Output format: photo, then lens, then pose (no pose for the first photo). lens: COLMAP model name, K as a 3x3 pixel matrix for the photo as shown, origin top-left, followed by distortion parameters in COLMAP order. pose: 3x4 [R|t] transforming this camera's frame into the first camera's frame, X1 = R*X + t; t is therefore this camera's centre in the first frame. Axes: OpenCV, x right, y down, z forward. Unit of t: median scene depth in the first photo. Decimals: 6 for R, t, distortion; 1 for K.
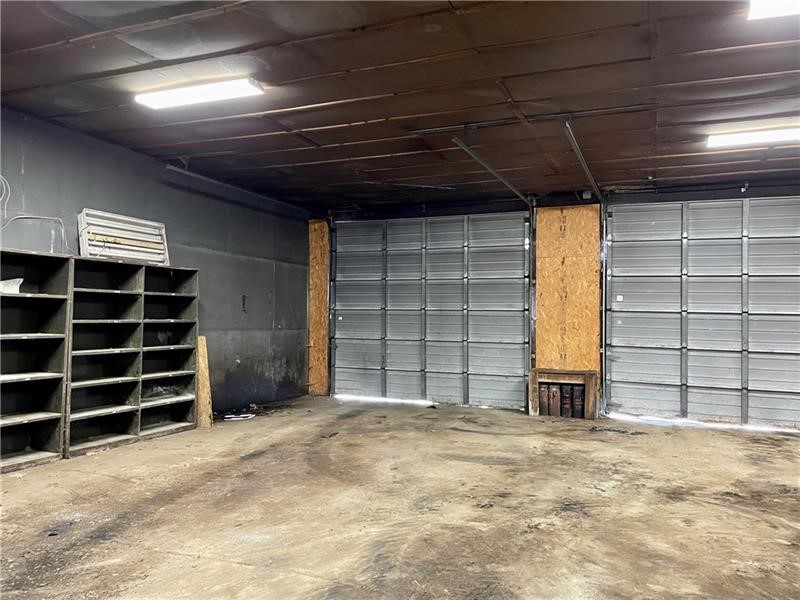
lens RADIAL K [[605.8, 0, 396.7], [0, 605.8, 295.1], [0, 0, 1]] dist [0.086560, -0.106321]
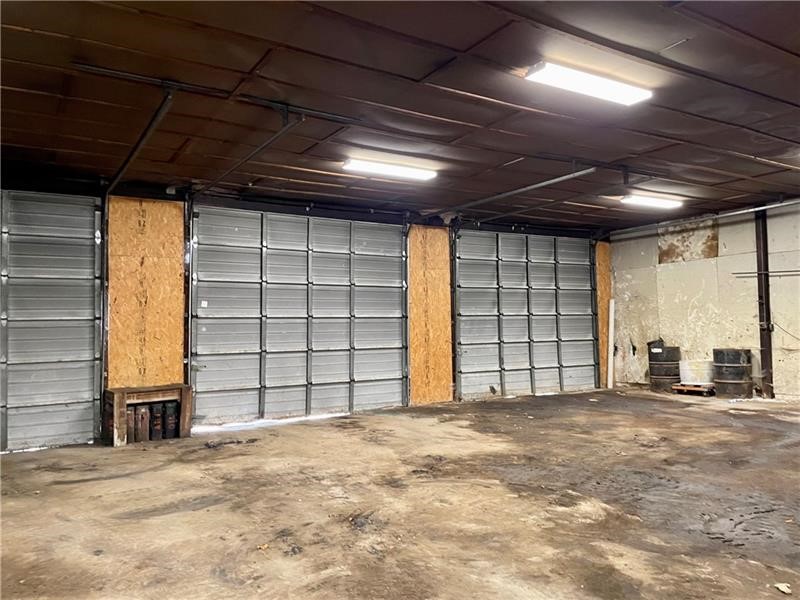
lens RADIAL K [[605.8, 0, 399.0], [0, 605.8, 294.4], [0, 0, 1]] dist [0.086560, -0.106321]
pose [[0.575312, 0.013579, 0.817821, -0.248667], [-0.002691, 0.999888, -0.014708, 0.003376], [-0.817930, 0.006261, 0.575284, 0.214094]]
